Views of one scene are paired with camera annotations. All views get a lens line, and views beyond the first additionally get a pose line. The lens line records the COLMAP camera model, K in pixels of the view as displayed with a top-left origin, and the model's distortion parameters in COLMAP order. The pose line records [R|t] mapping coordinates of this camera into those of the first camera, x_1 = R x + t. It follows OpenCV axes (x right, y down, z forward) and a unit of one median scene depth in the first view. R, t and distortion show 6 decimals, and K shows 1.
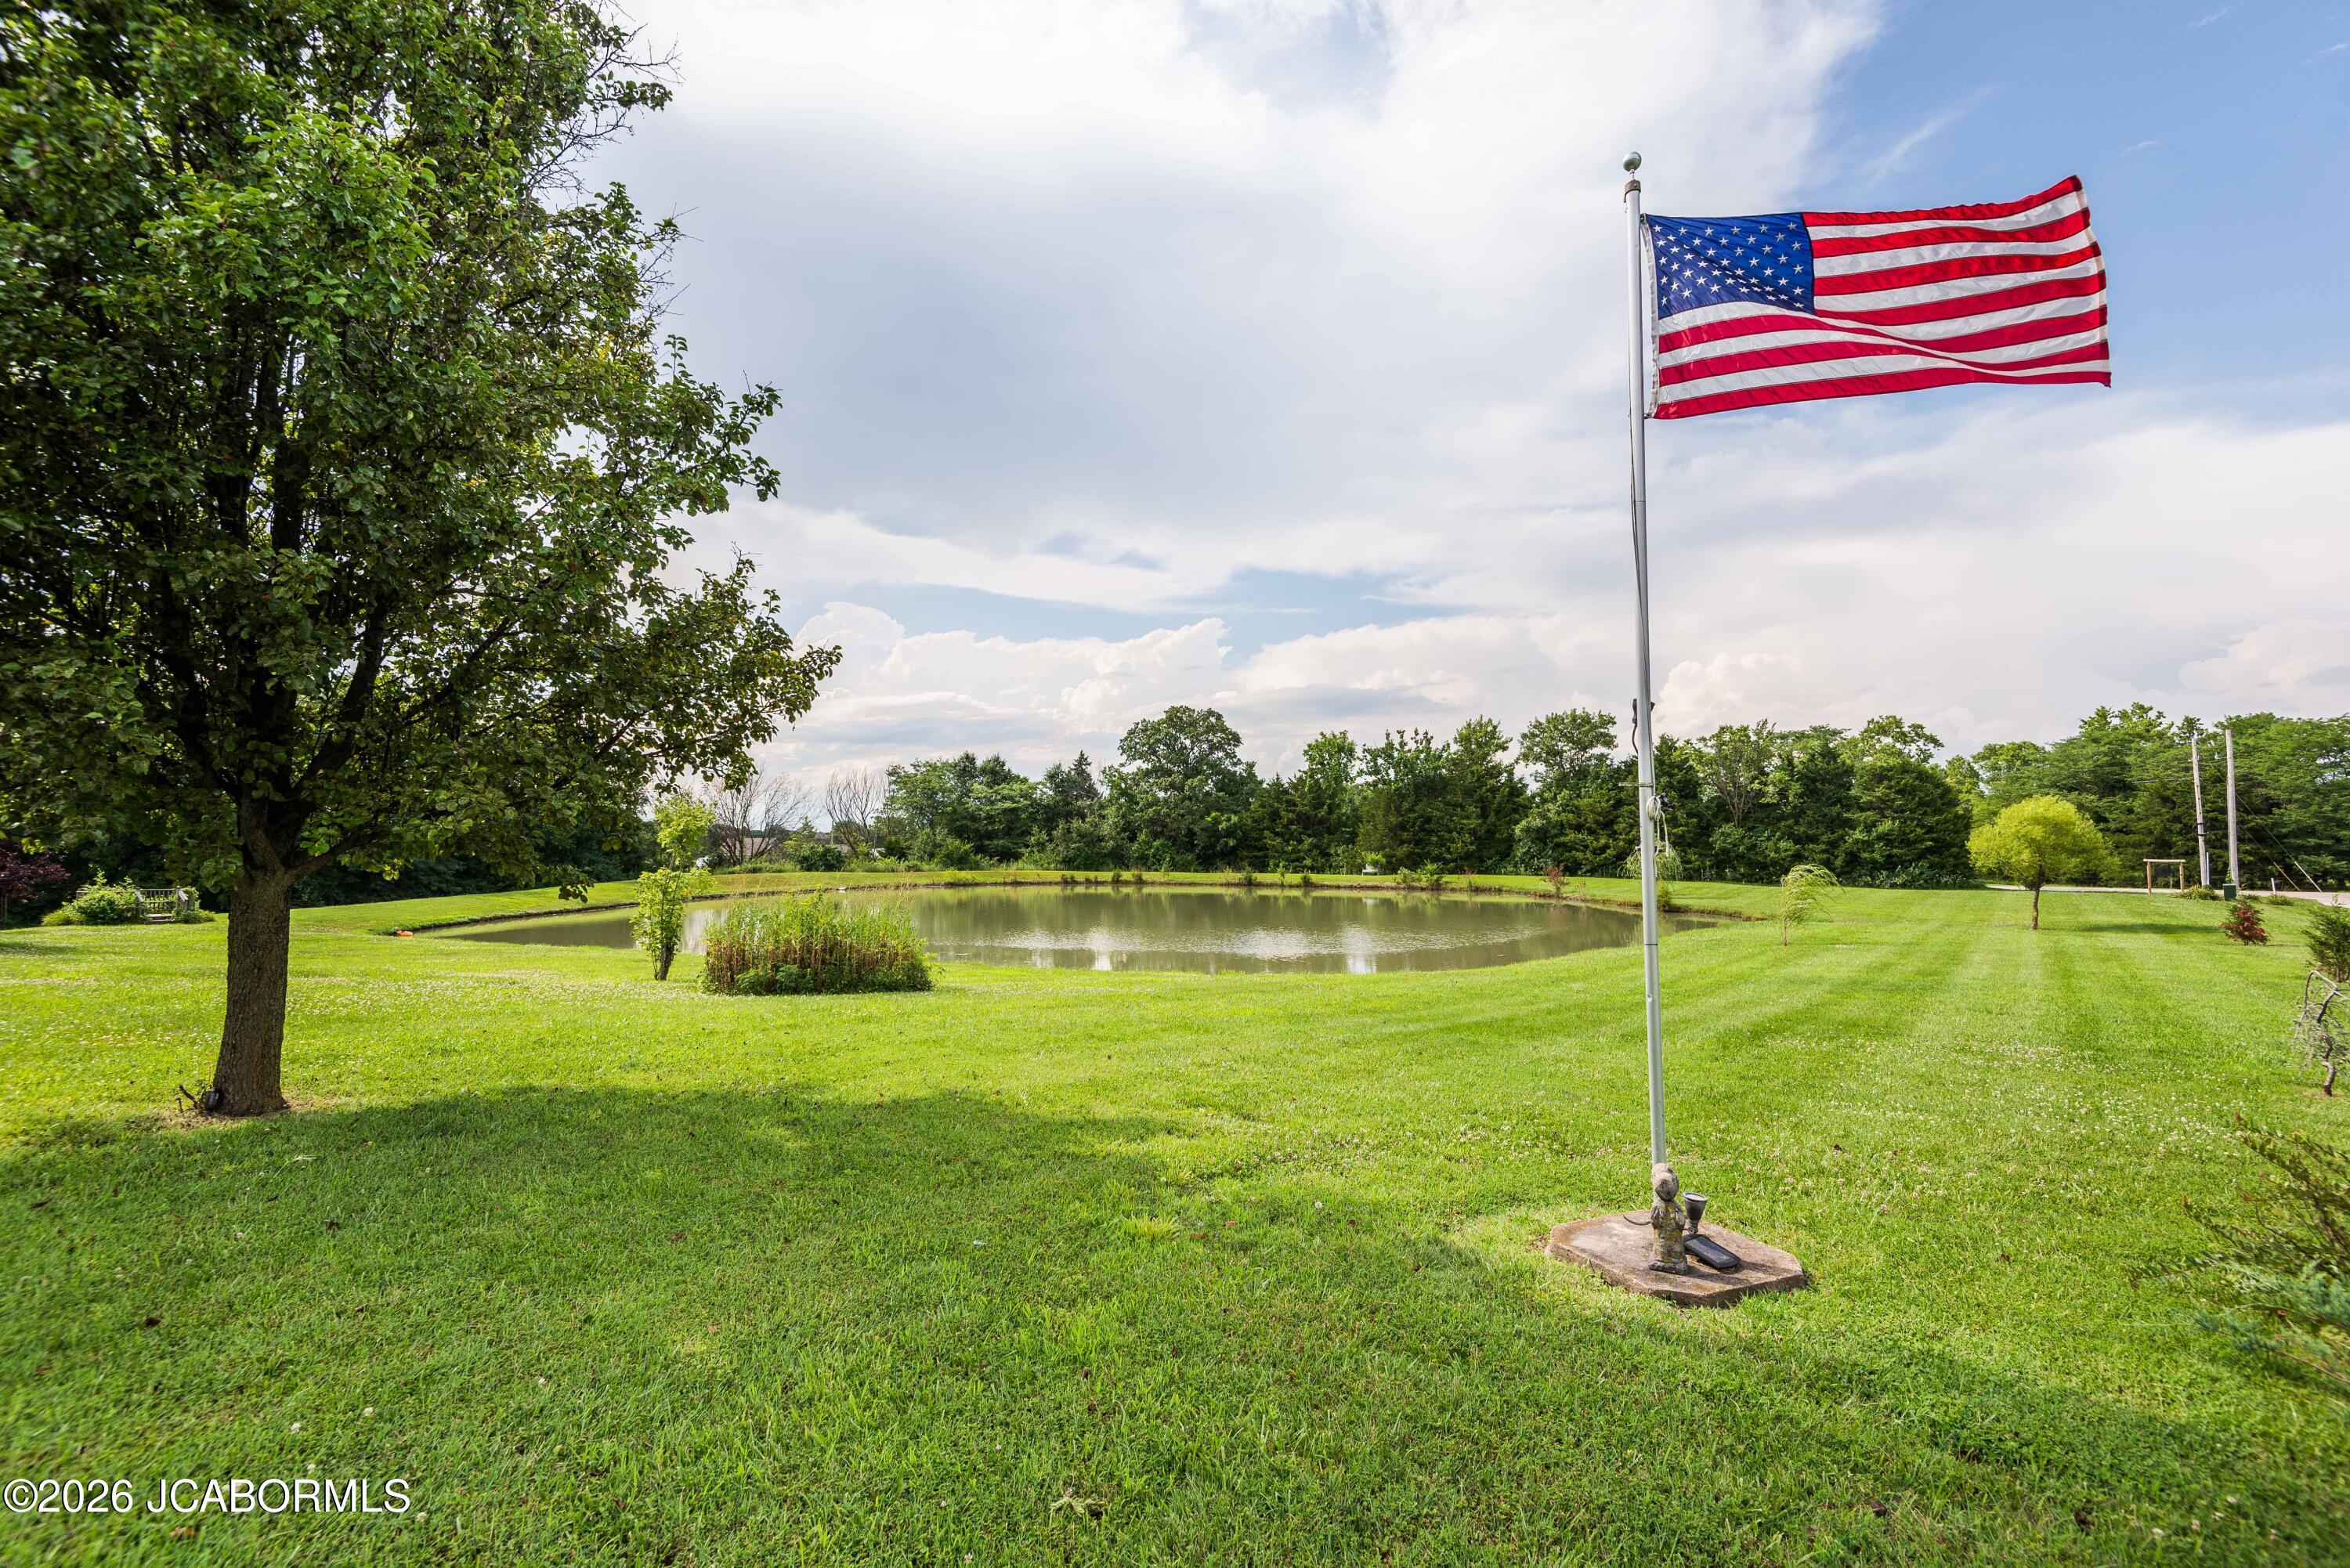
lens RADIAL K [[1107.3, 0, 1135.2], [0, 1107.3, 770.9], [0, 0, 1]] dist [0.027217, -0.000100]
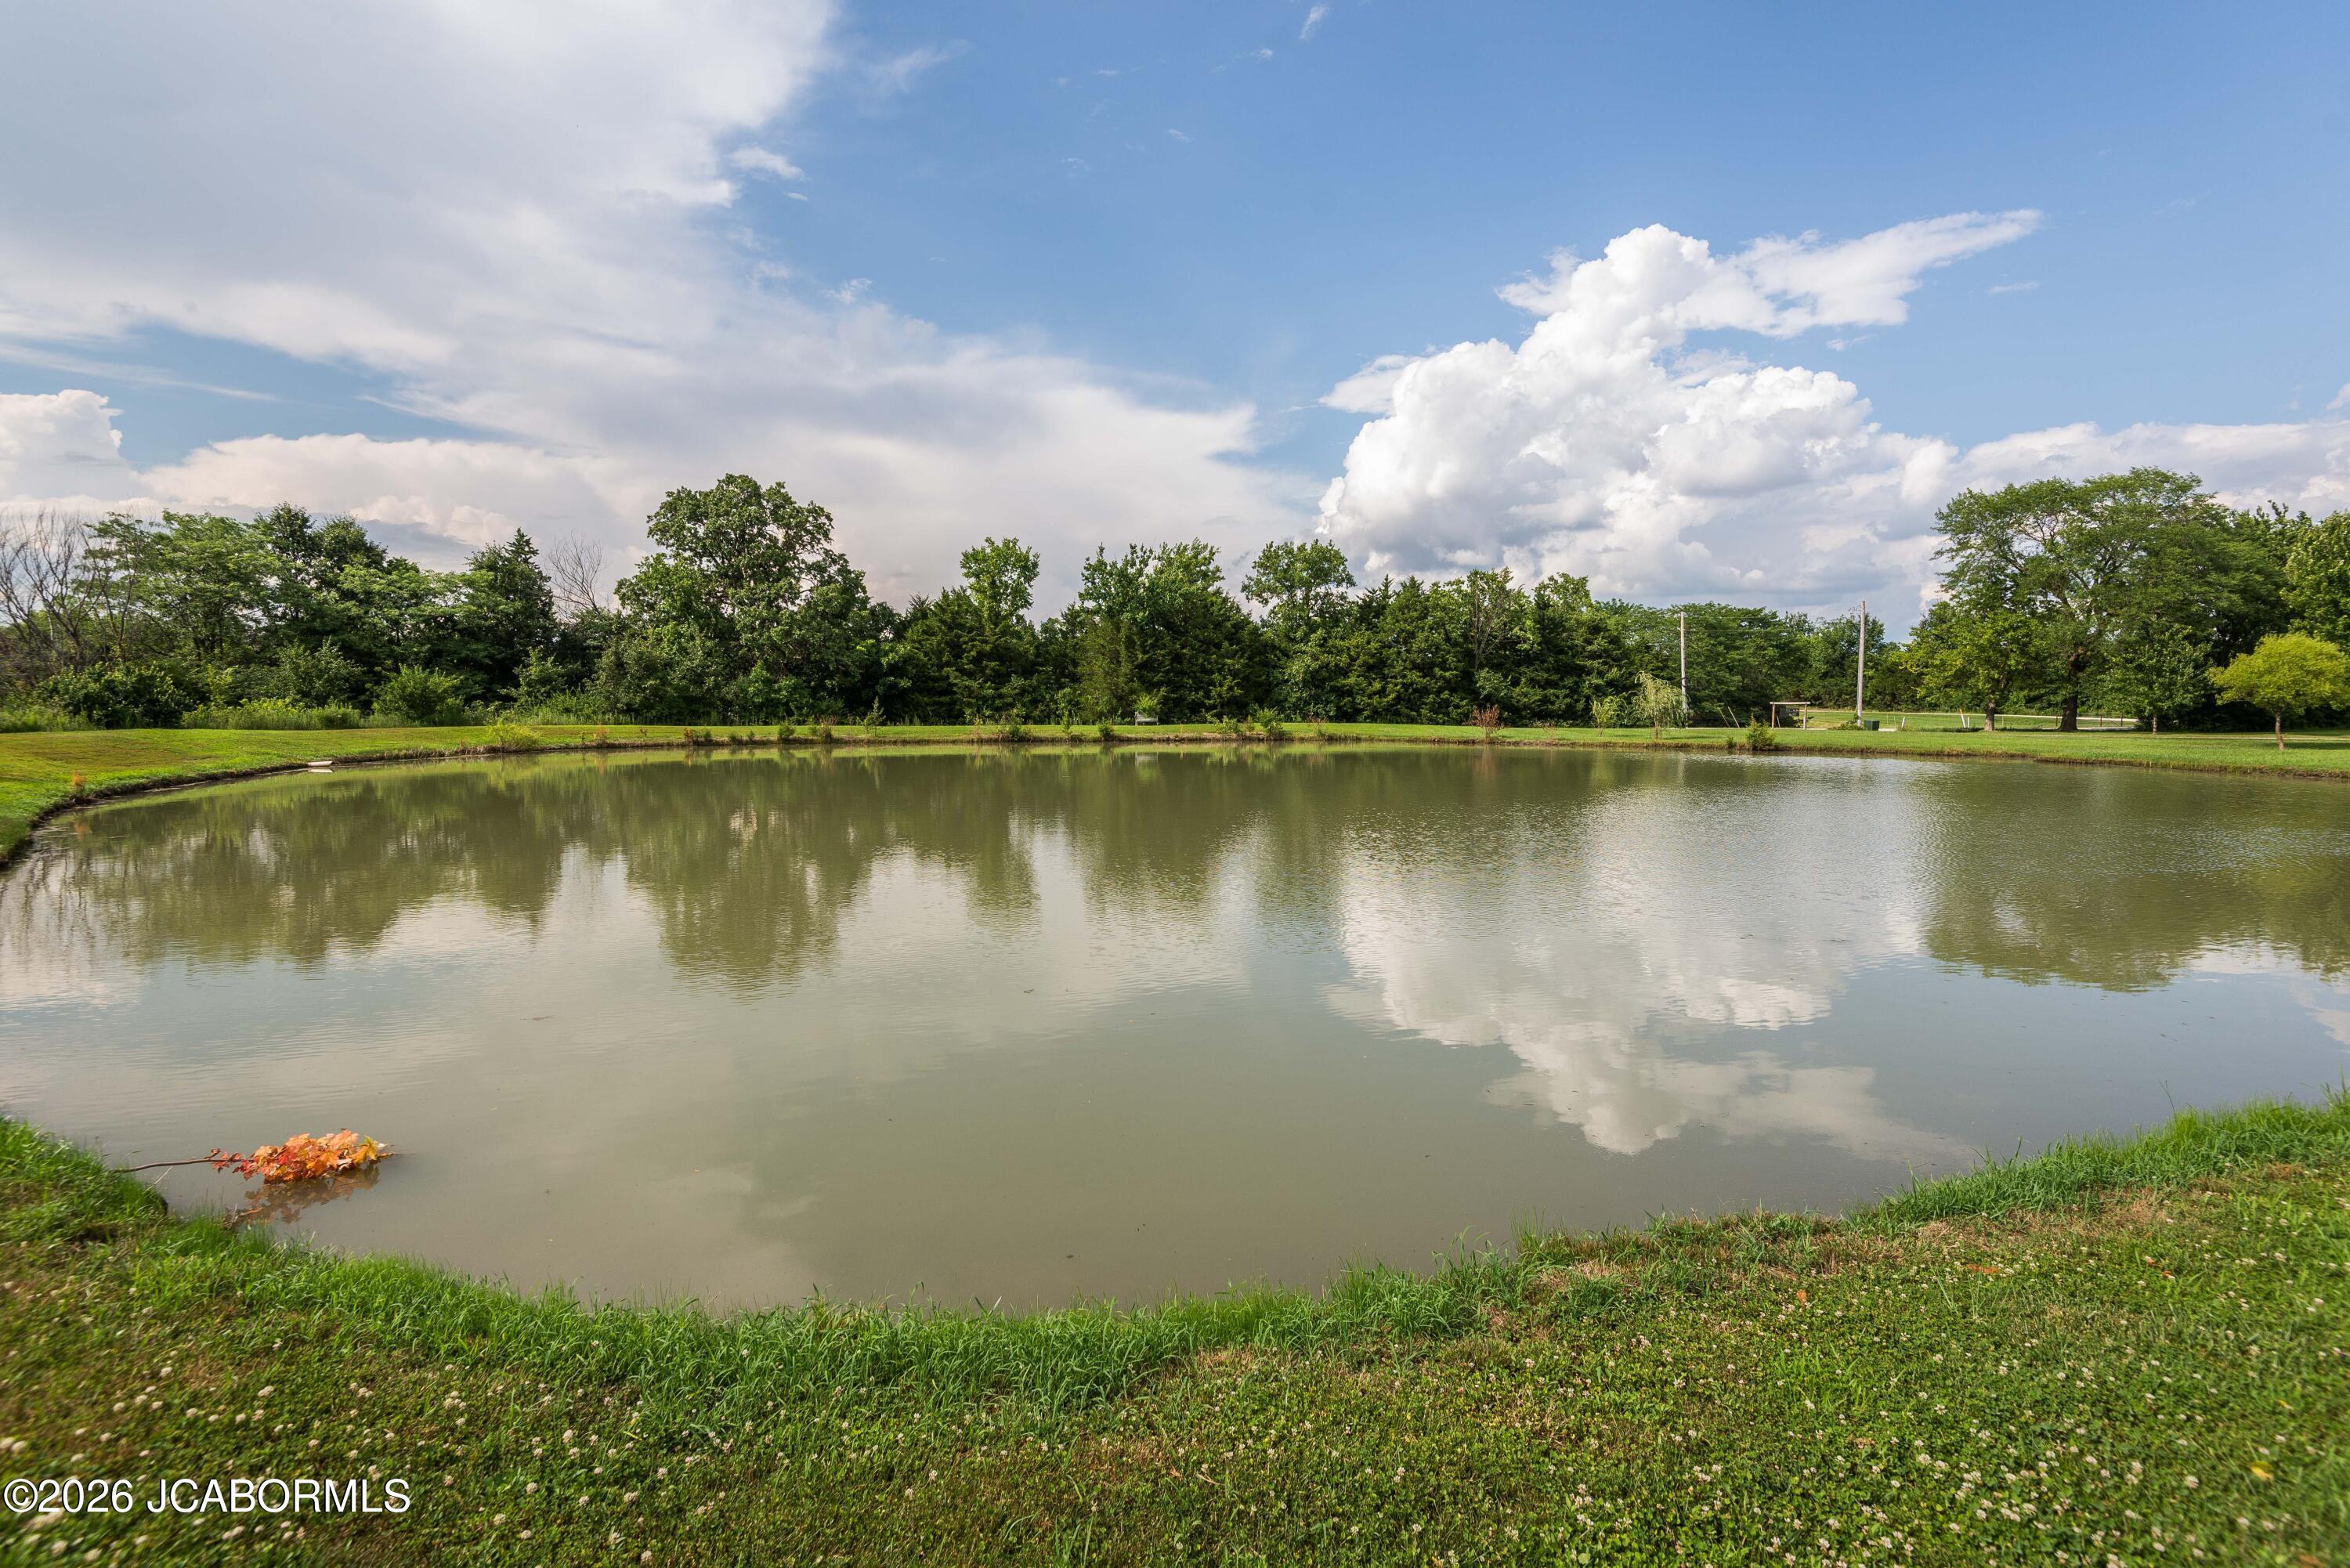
lens RADIAL K [[1107.3, 0, 1135.2], [0, 1107.3, 770.9], [0, 0, 1]] dist [0.027217, -0.000100]
pose [[0.695818, -0.039088, 0.717154, -0.334942], [-0.052132, 0.993135, 0.104711, 0.040335], [-0.716324, -0.110247, 0.689004, 0.419302]]
